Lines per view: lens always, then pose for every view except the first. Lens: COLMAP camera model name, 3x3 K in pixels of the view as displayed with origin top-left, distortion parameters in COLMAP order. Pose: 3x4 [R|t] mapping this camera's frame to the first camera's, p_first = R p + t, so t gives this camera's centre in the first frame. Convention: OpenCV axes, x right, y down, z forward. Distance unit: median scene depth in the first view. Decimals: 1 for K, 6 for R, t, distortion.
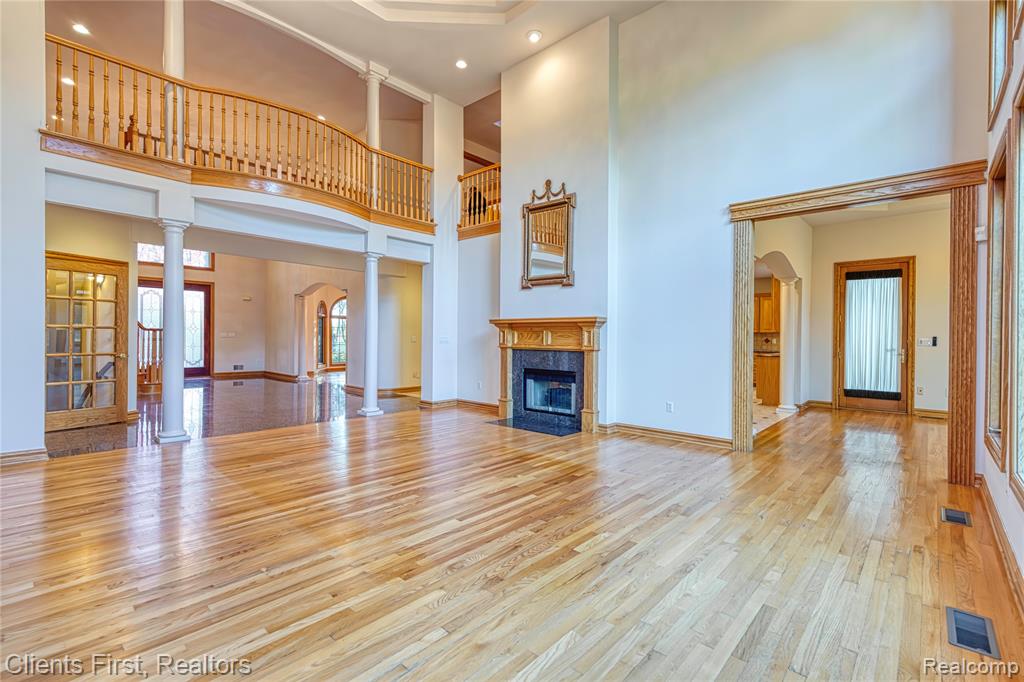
lens RADIAL K [[480.9, 0, 517.6], [0, 480.9, 339.8], [0, 0, 1]] dist [0.002274, 0.000105]
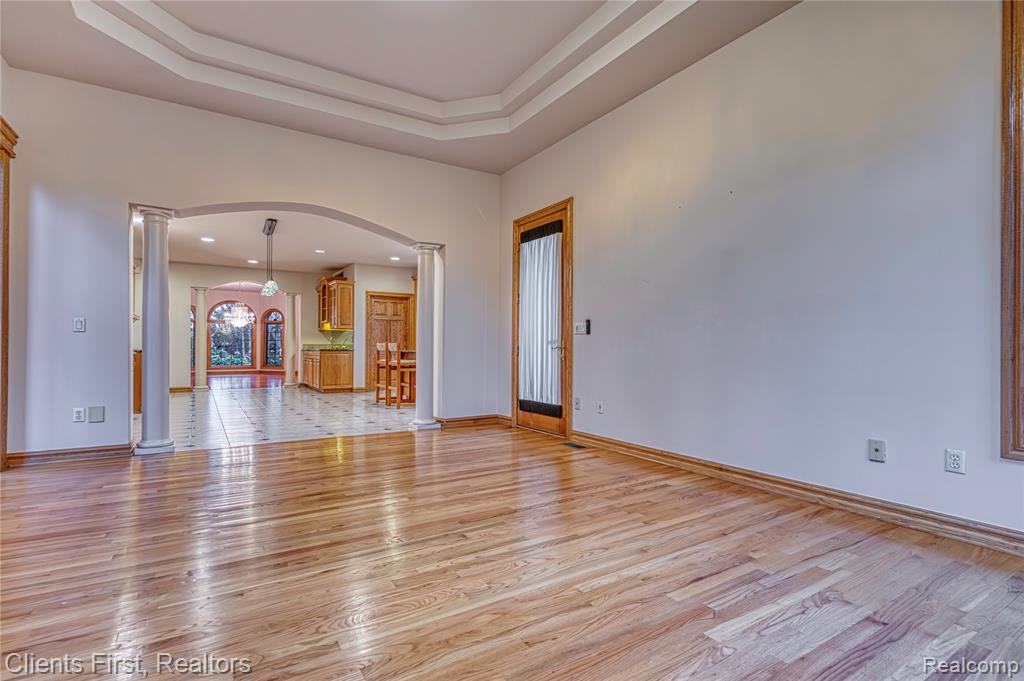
lens RADIAL K [[480.9, 0, 517.6], [0, 480.9, 339.3], [0, 0, 1]] dist [0.002274, 0.000105]
pose [[0.954216, -0.012923, -0.298839, 0.927595], [0.009225, 0.999862, -0.013783, 0.026348], [0.298976, 0.010395, 0.954204, 0.349871]]
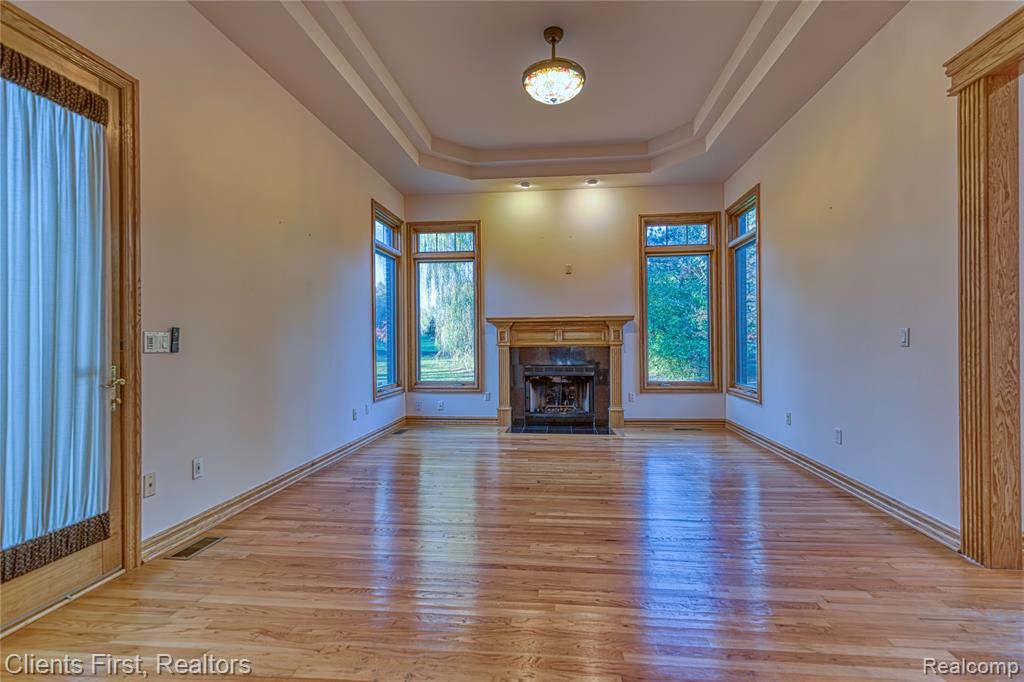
lens RADIAL K [[480.9, 0, 517.6], [0, 480.9, 339.8], [0, 0, 1]] dist [0.002274, 0.000105]
pose [[-0.554975, -0.005340, 0.831850, 0.399817], [-0.000183, 0.999980, 0.006297, 0.000572], [-0.831867, 0.003343, -0.554965, 0.945941]]
